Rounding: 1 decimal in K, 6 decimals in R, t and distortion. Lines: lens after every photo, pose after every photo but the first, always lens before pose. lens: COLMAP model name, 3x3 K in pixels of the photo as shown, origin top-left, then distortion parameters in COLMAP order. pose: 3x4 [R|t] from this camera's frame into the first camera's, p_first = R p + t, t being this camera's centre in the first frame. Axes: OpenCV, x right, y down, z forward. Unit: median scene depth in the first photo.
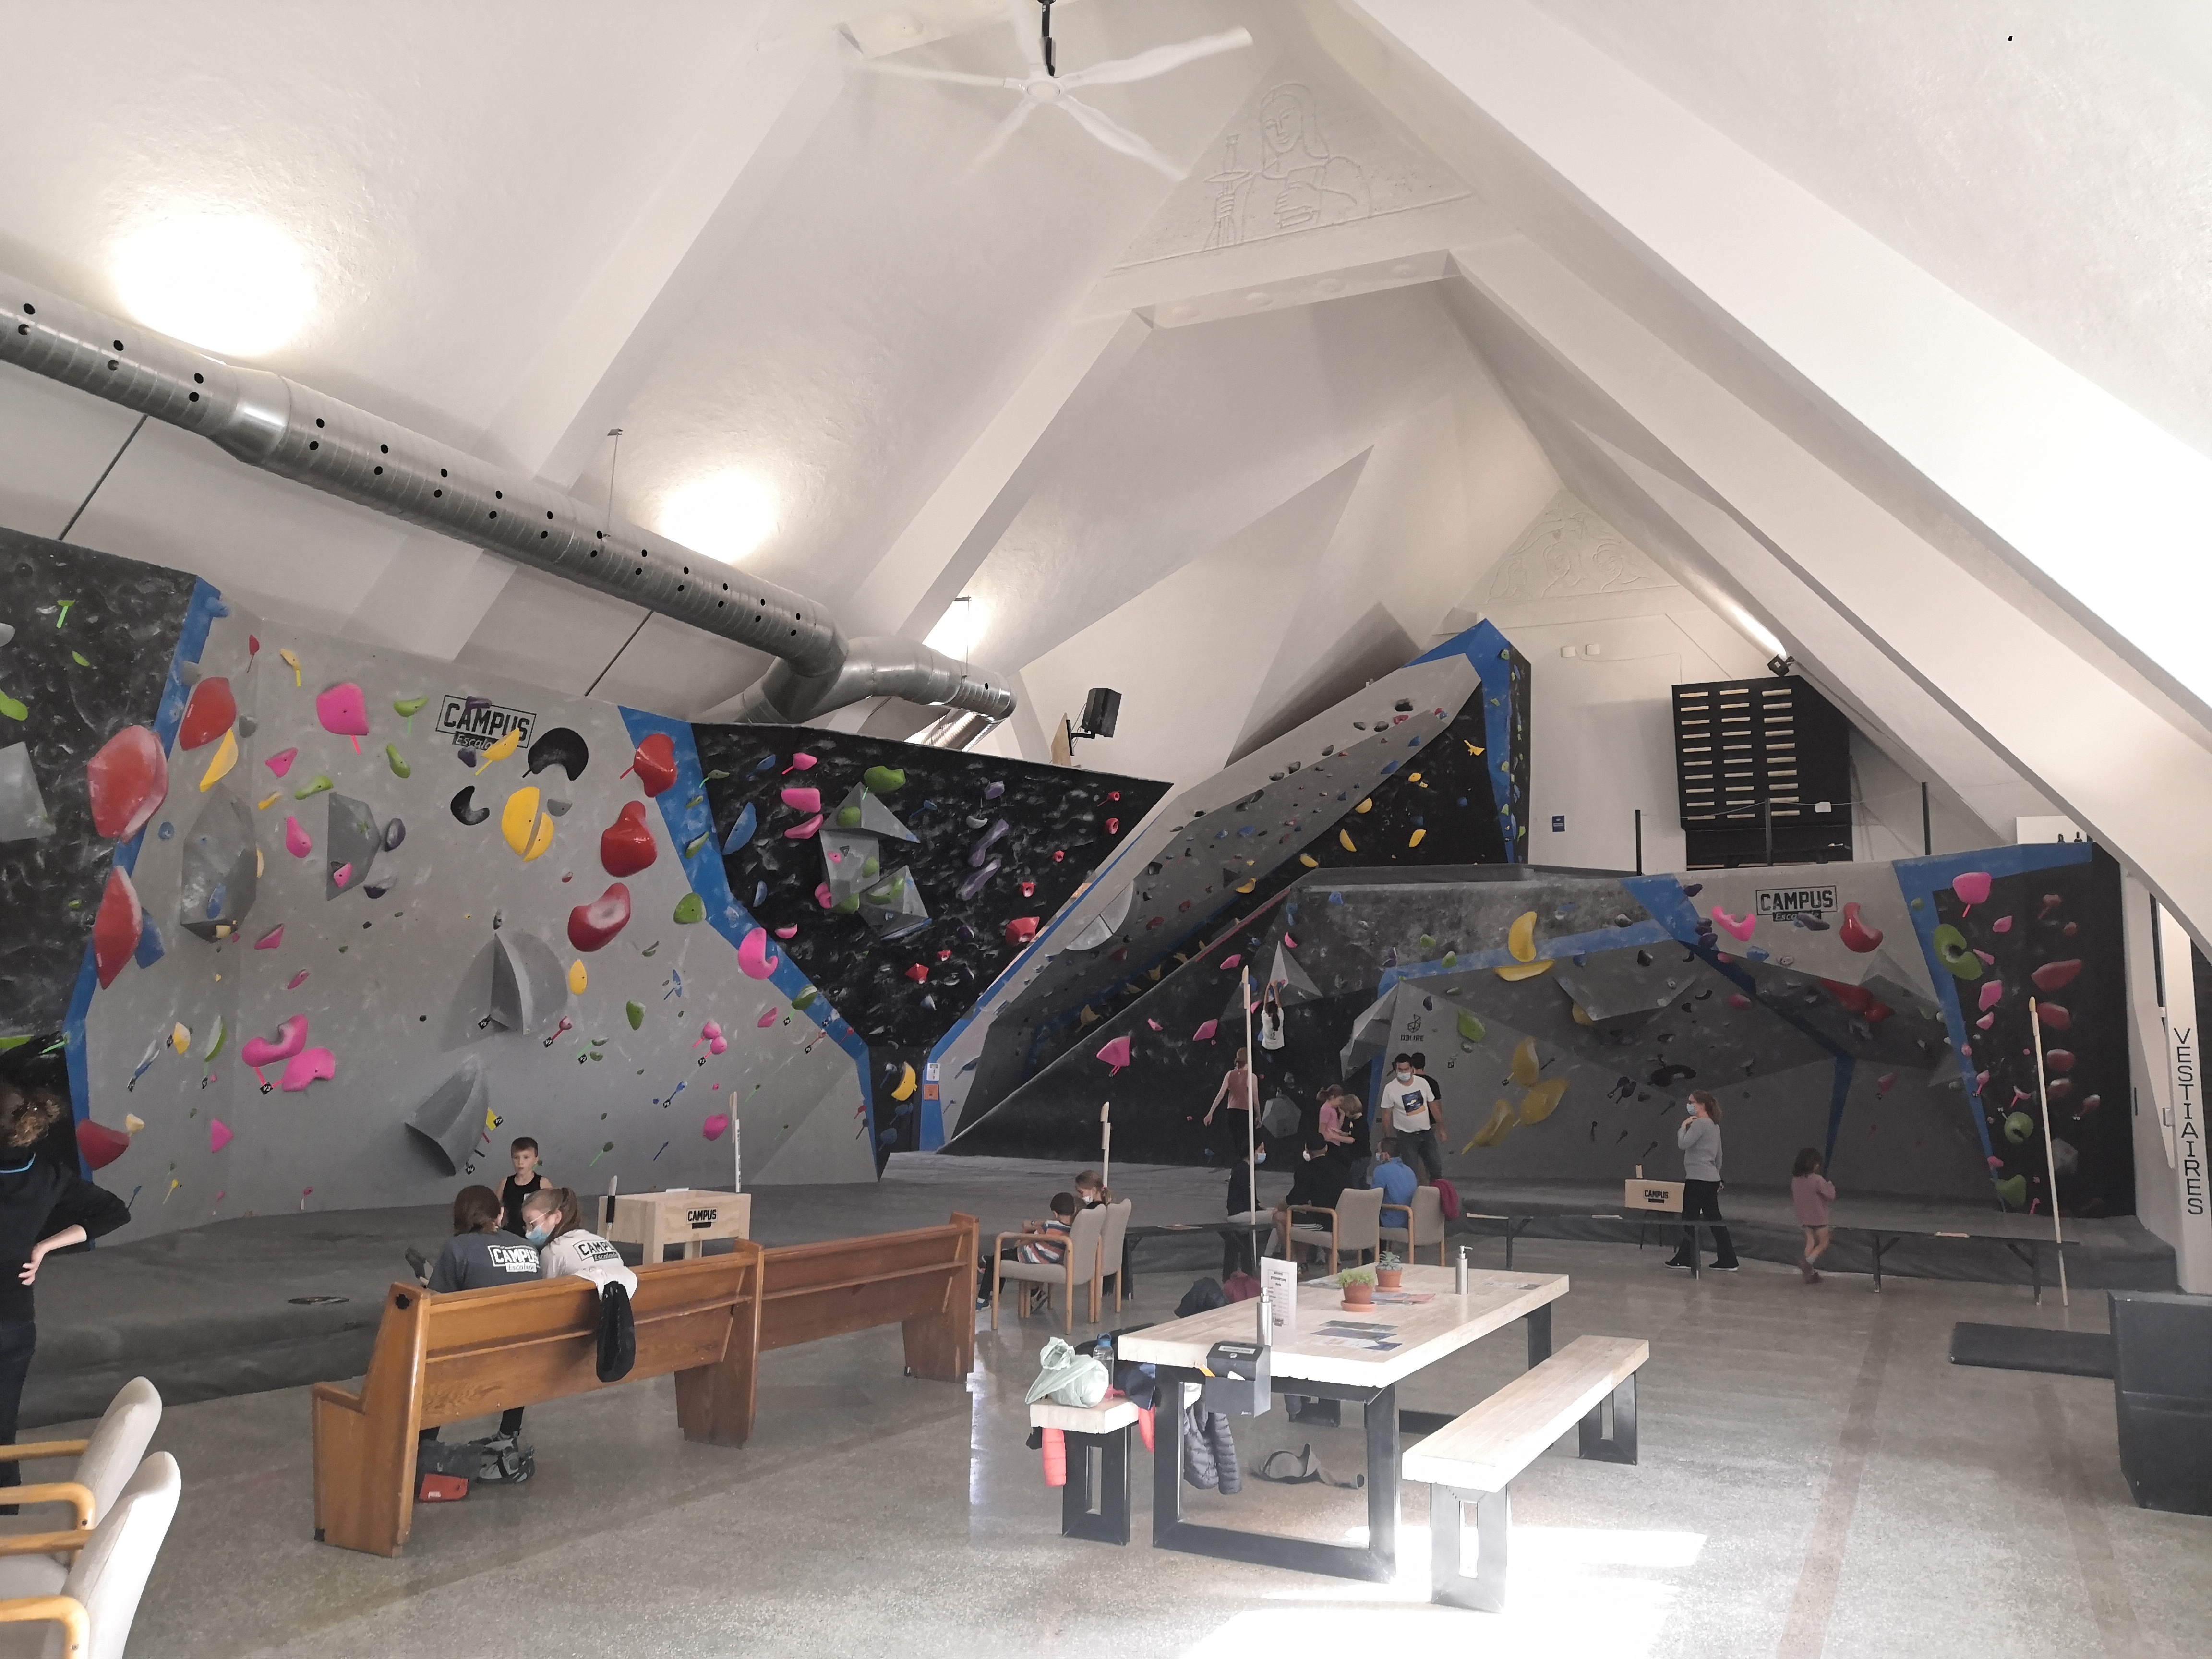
lens RADIAL K [[1695.9, 0, 1098.5], [0, 1695.9, 830.7], [0, 0, 1]] dist [0.008224, 0.010363]
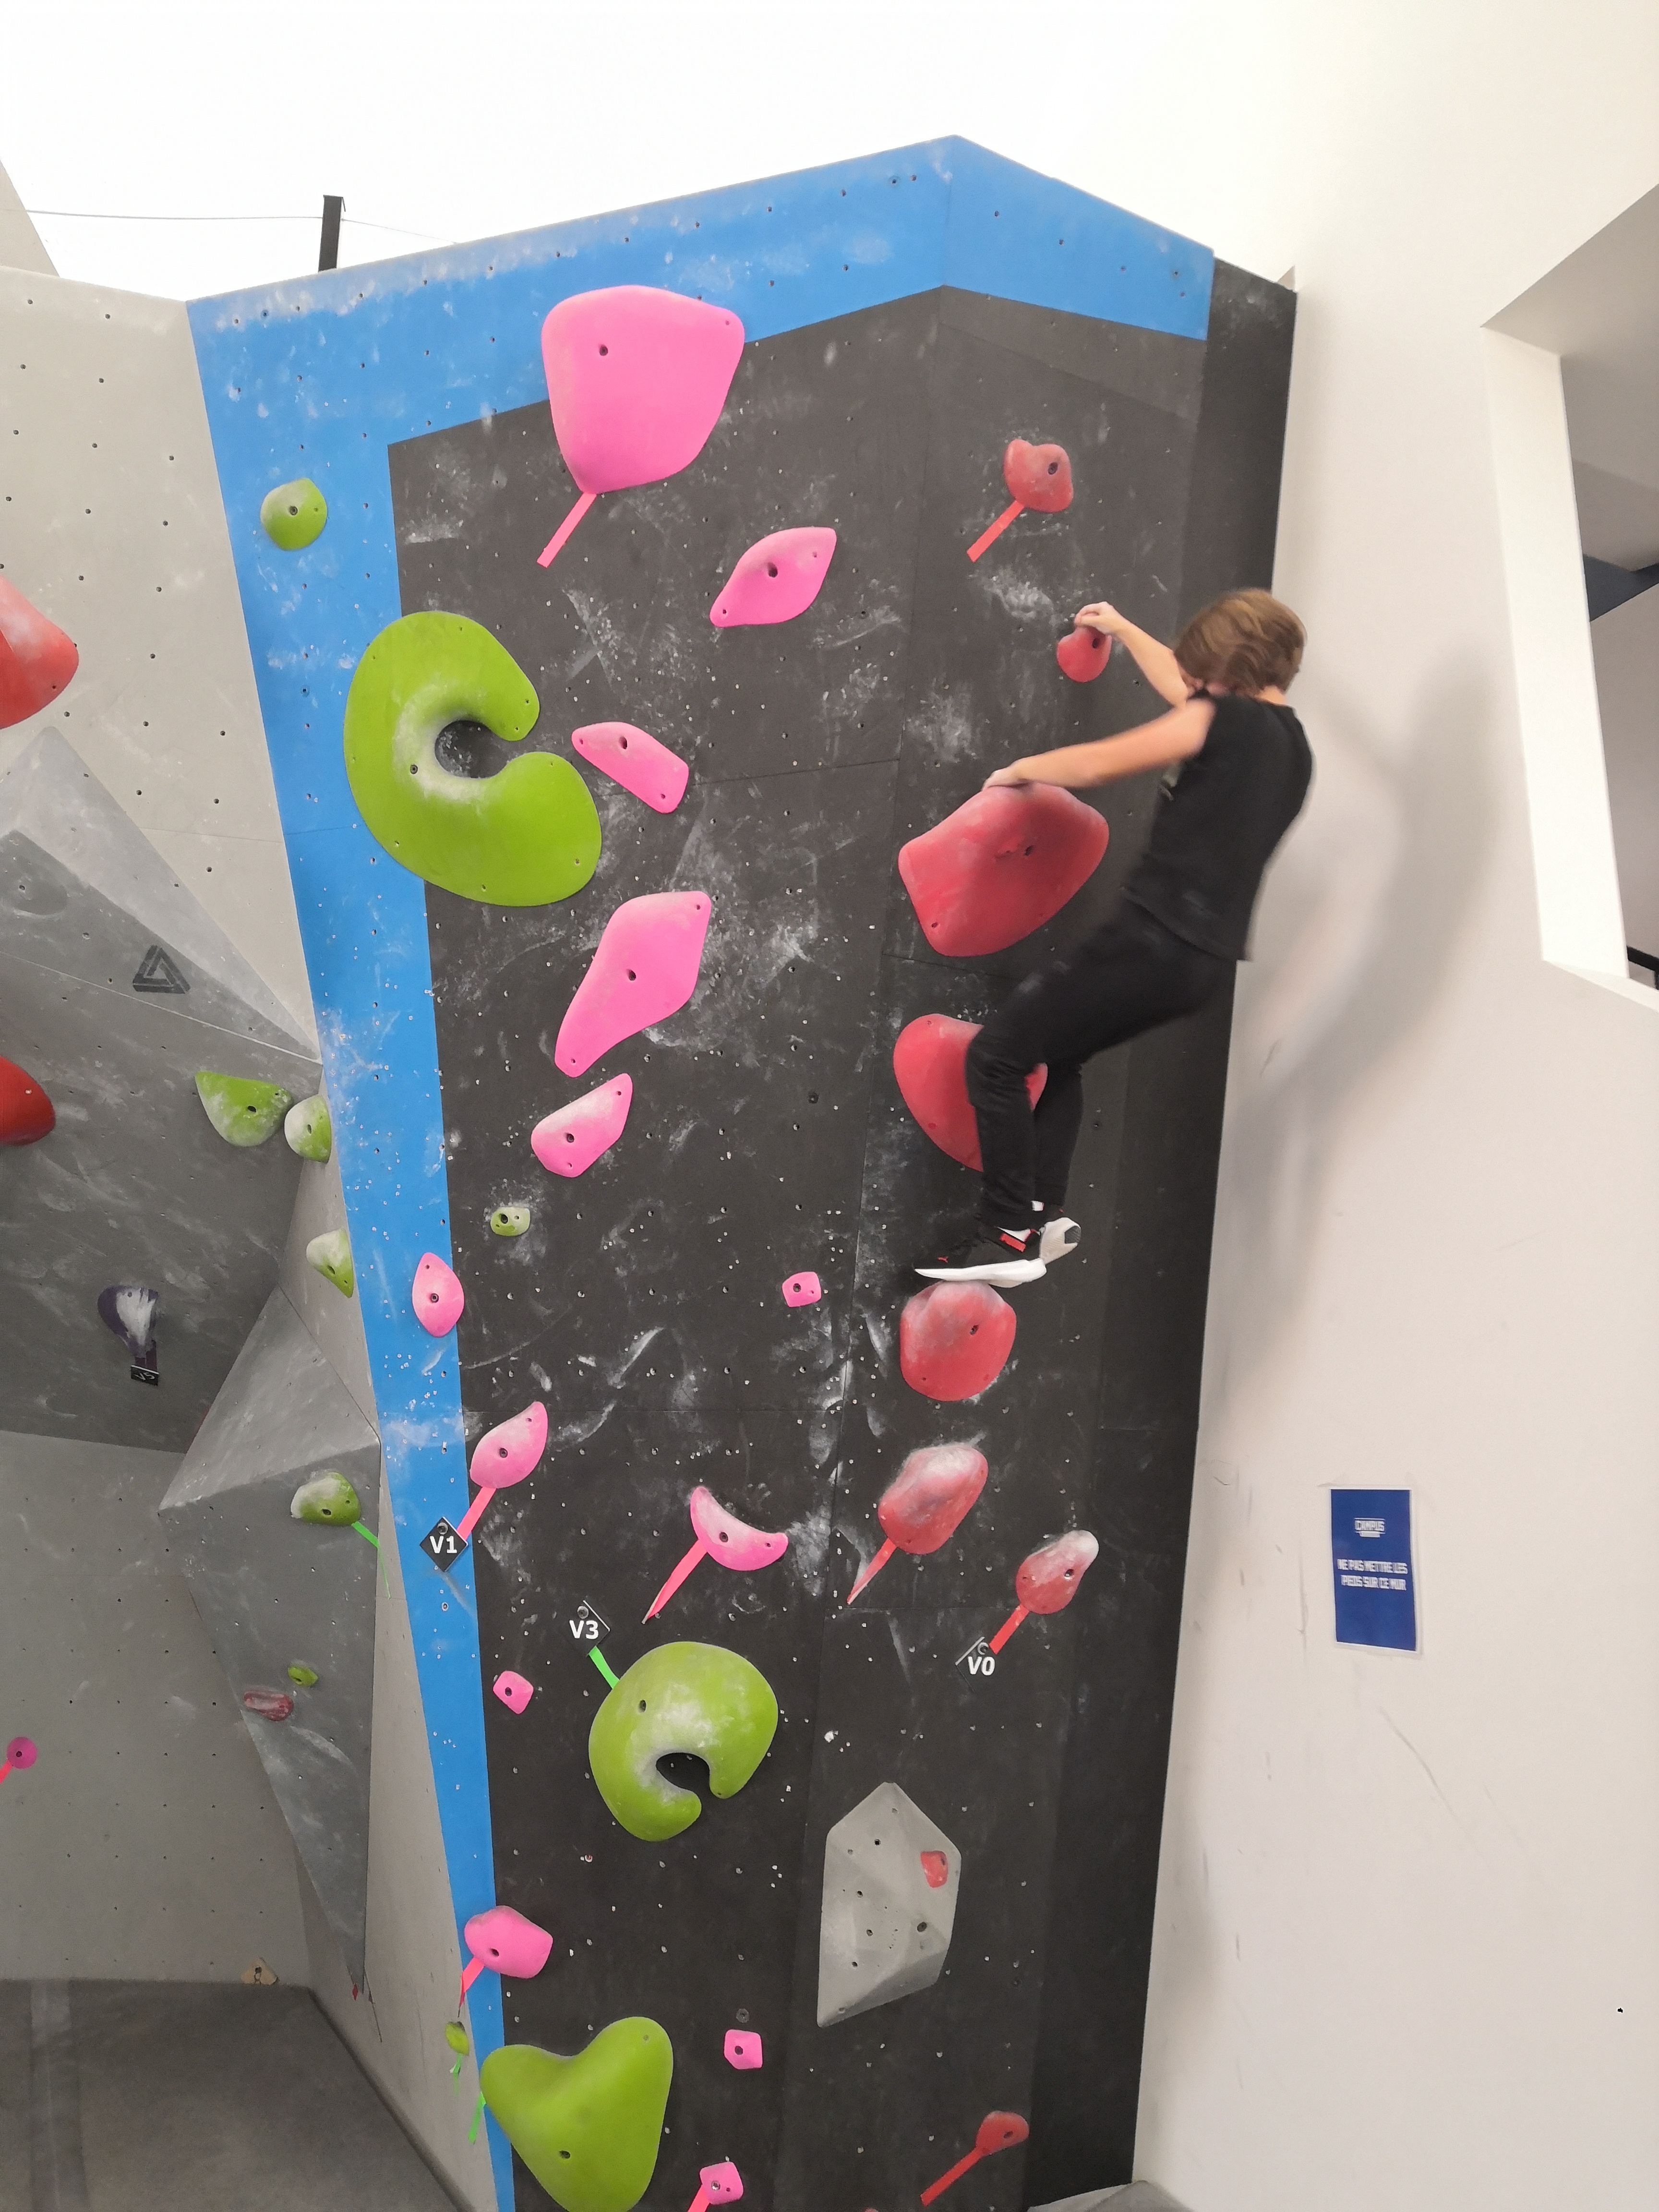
lens RADIAL K [[1695.9, 0, 827.7], [0, 1695.9, 1099.7], [0, 0, 1]] dist [0.008224, 0.010363]
pose [[0.604167, 0.185242, 0.775027, 0.395979], [-0.104614, 0.982625, -0.153310, 0.133175], [-0.789960, 0.011546, 0.613049, 0.865213]]
